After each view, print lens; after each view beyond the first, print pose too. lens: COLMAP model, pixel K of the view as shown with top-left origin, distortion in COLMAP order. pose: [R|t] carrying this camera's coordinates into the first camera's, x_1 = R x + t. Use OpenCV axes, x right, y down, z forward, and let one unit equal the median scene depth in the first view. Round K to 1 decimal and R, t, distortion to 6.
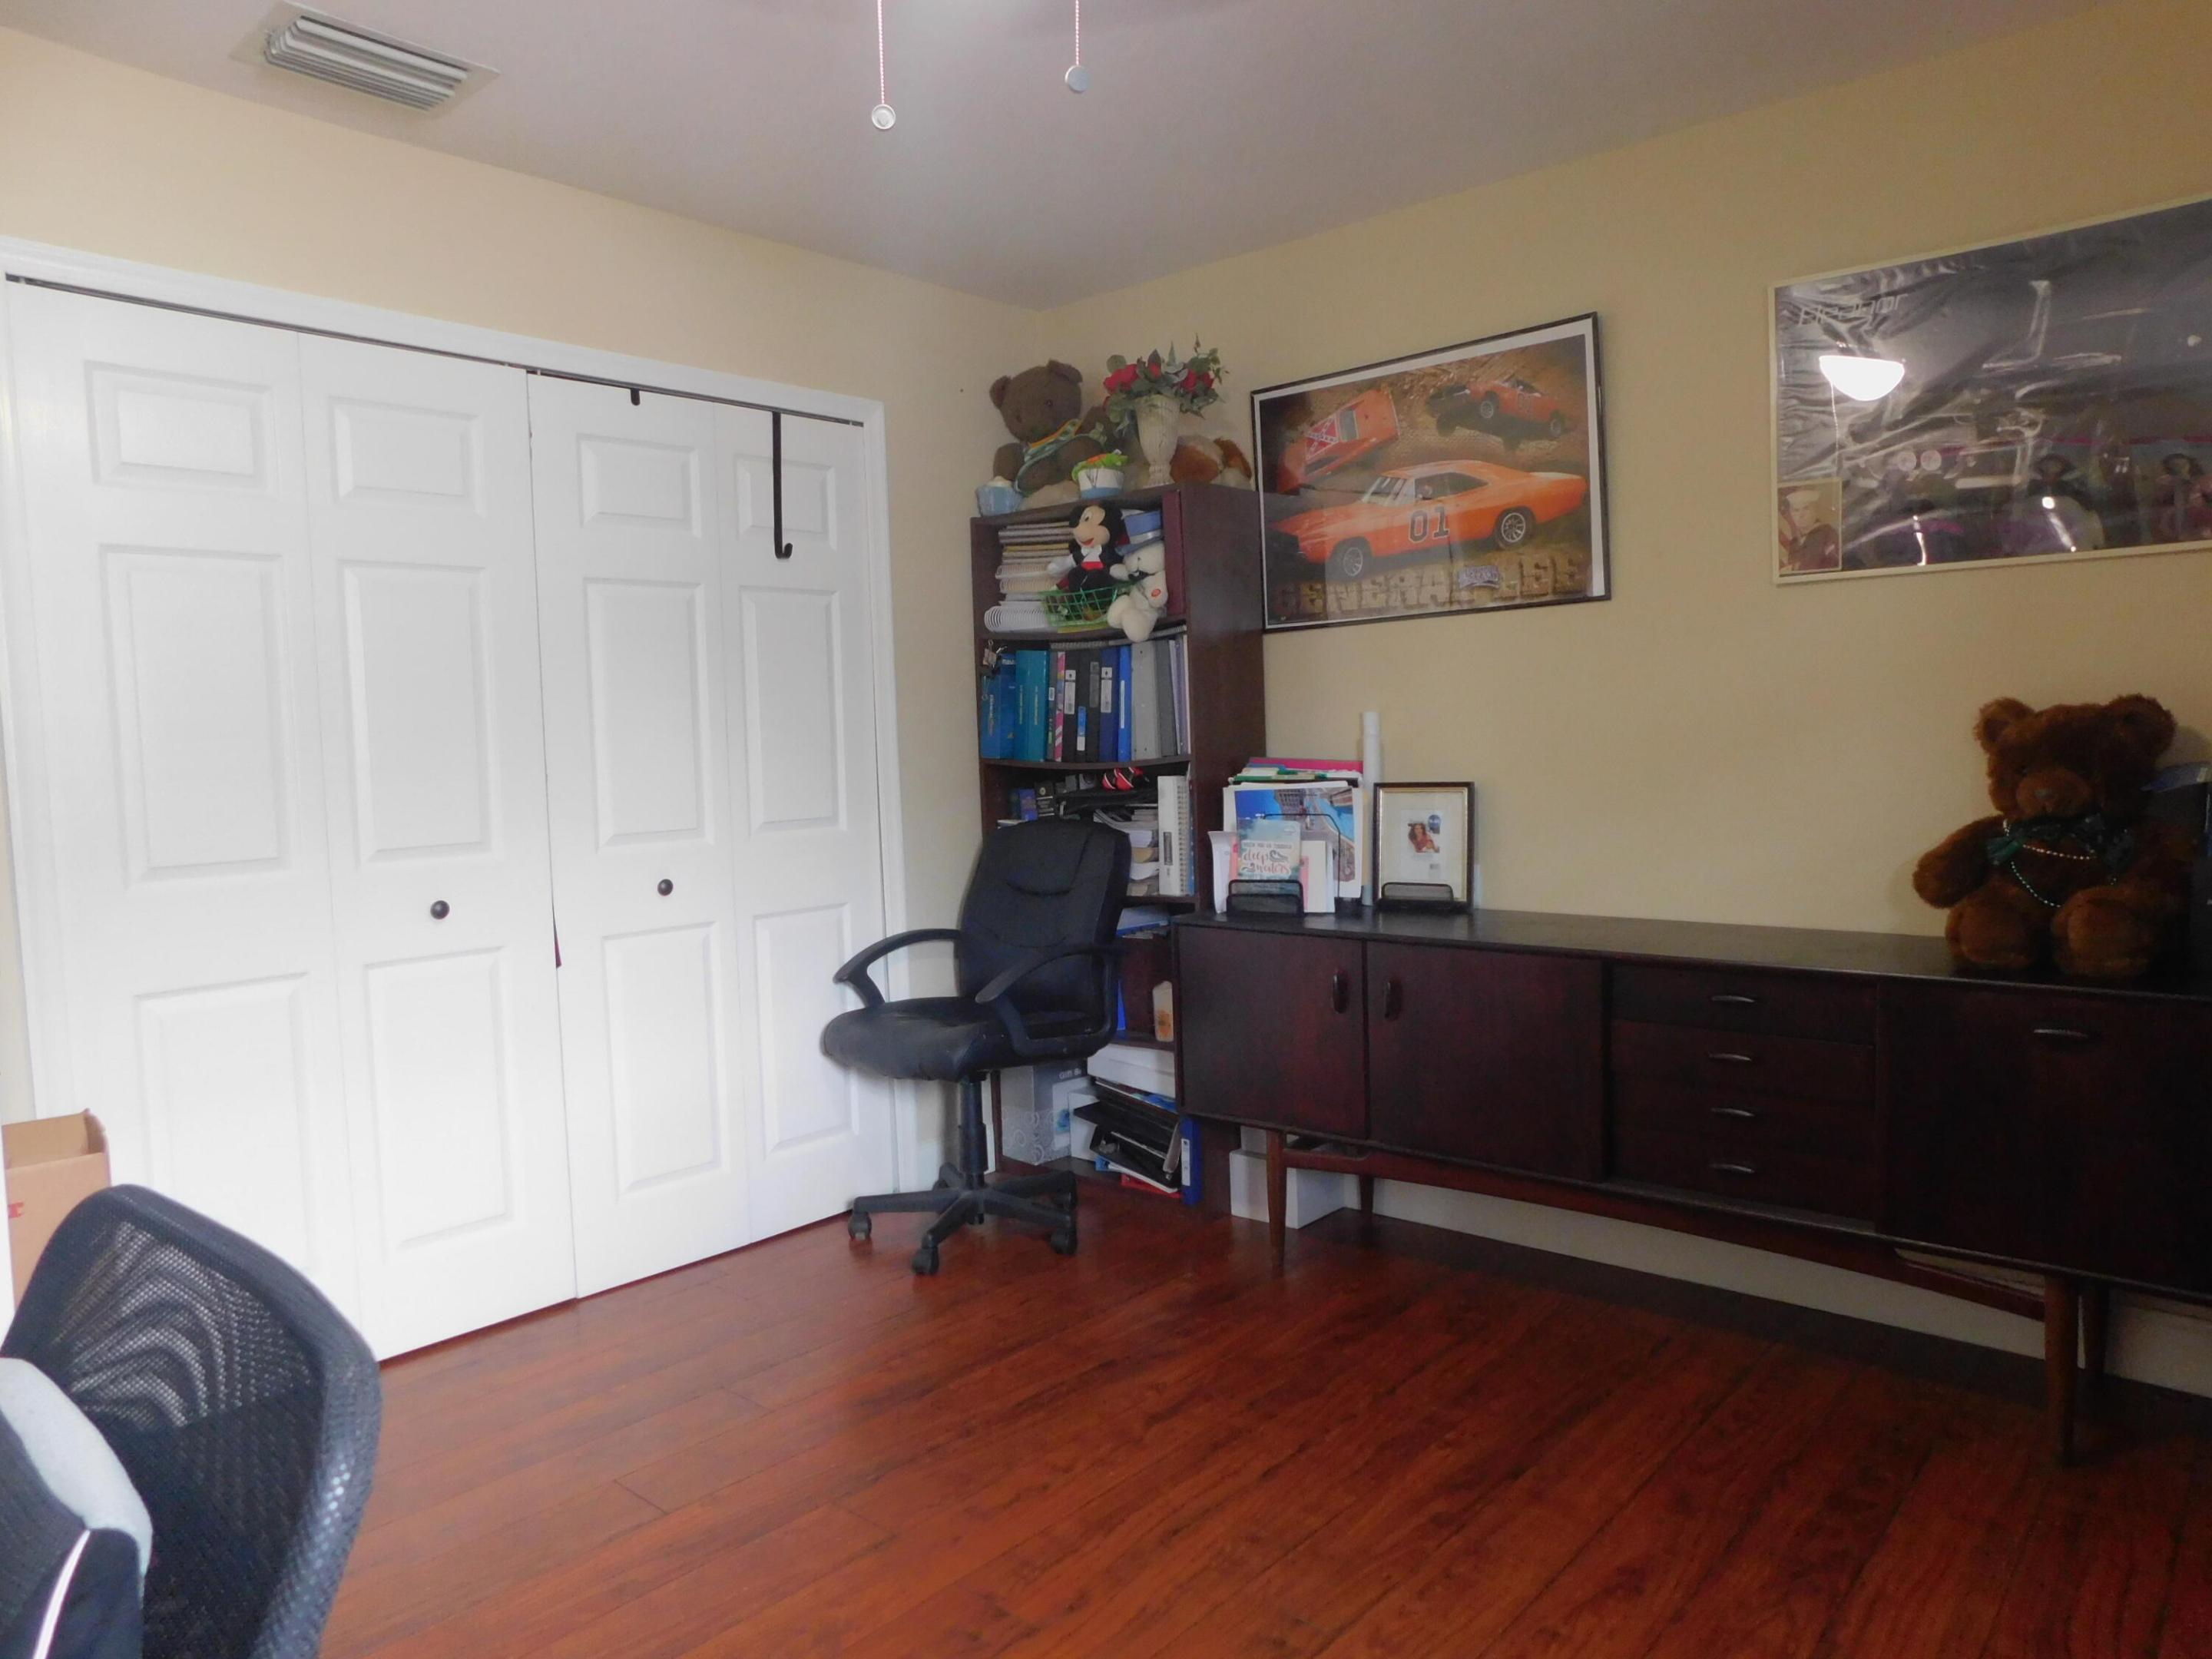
lens RADIAL K [[1455.5, 0, 1112.8], [0, 1455.5, 824.8], [0, 0, 1]] dist [-0.075274, 0.058754]
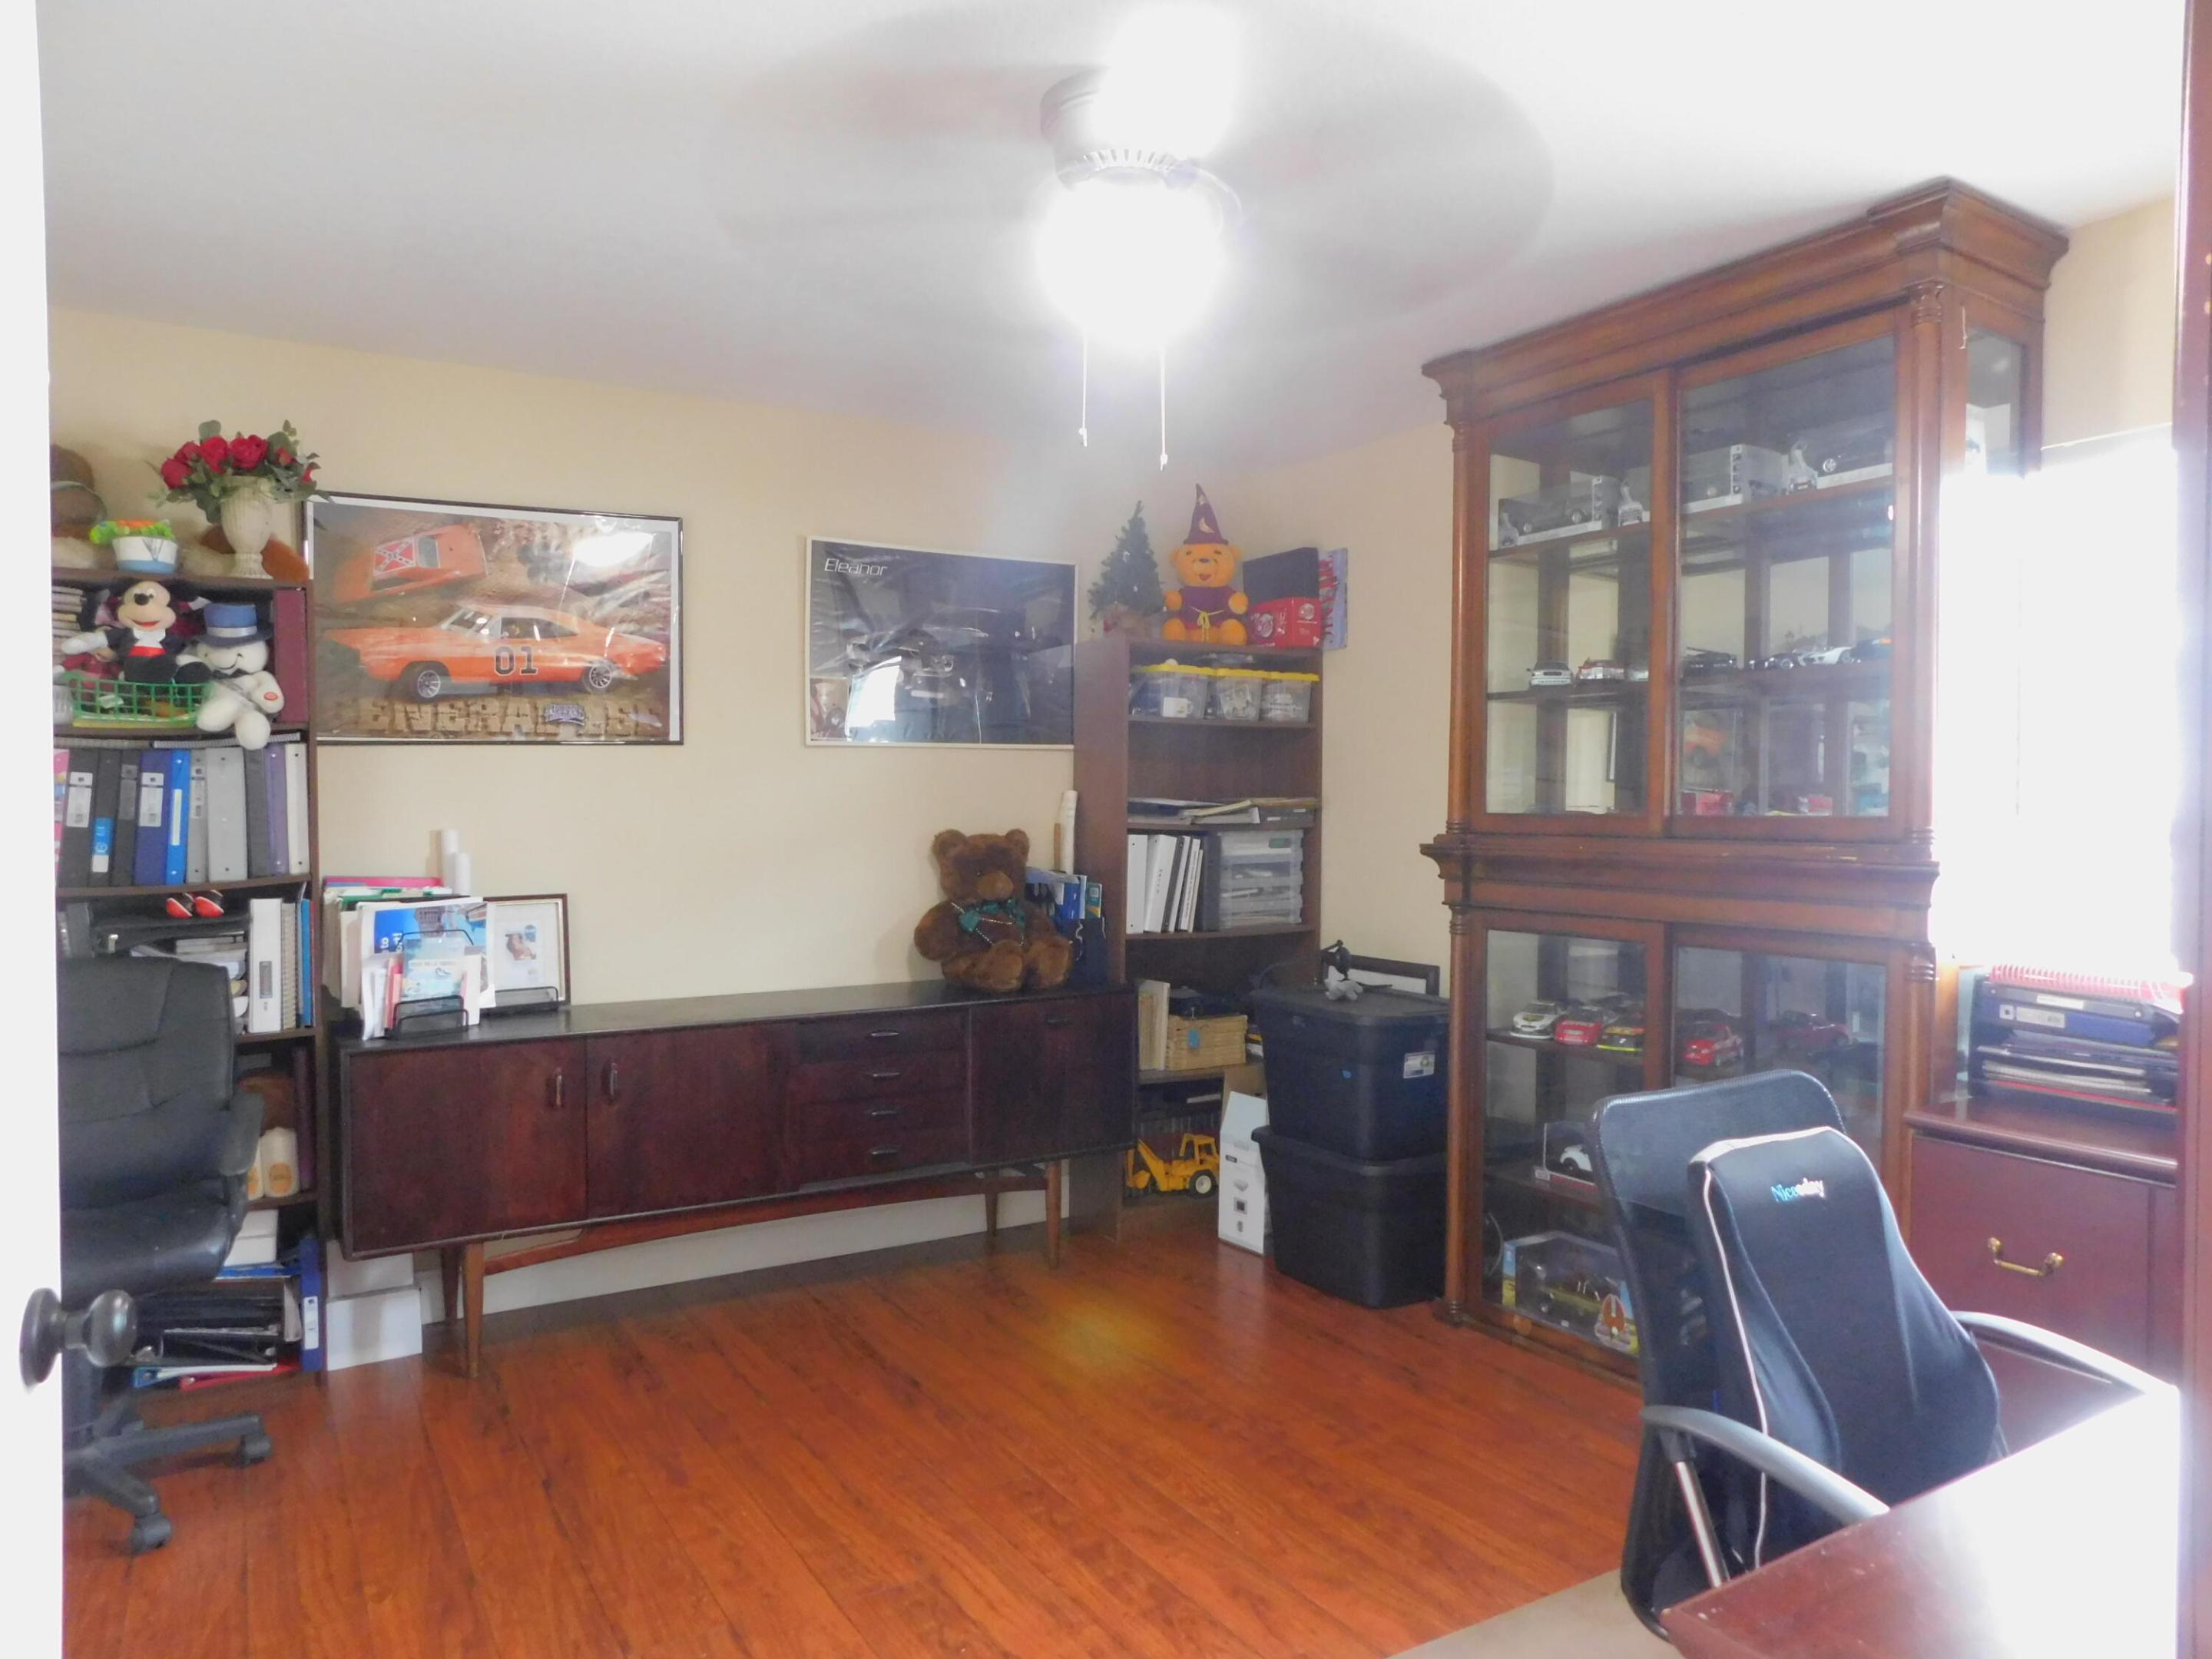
lens RADIAL K [[1455.5, 0, 1112.8], [0, 1455.5, 824.8], [0, 0, 1]] dist [-0.075274, 0.058754]
pose [[0.299057, 0.013231, 0.954143, -0.688480], [0.053423, 0.998103, -0.030585, -0.025612], [-0.952738, 0.060120, 0.297783, 0.249634]]
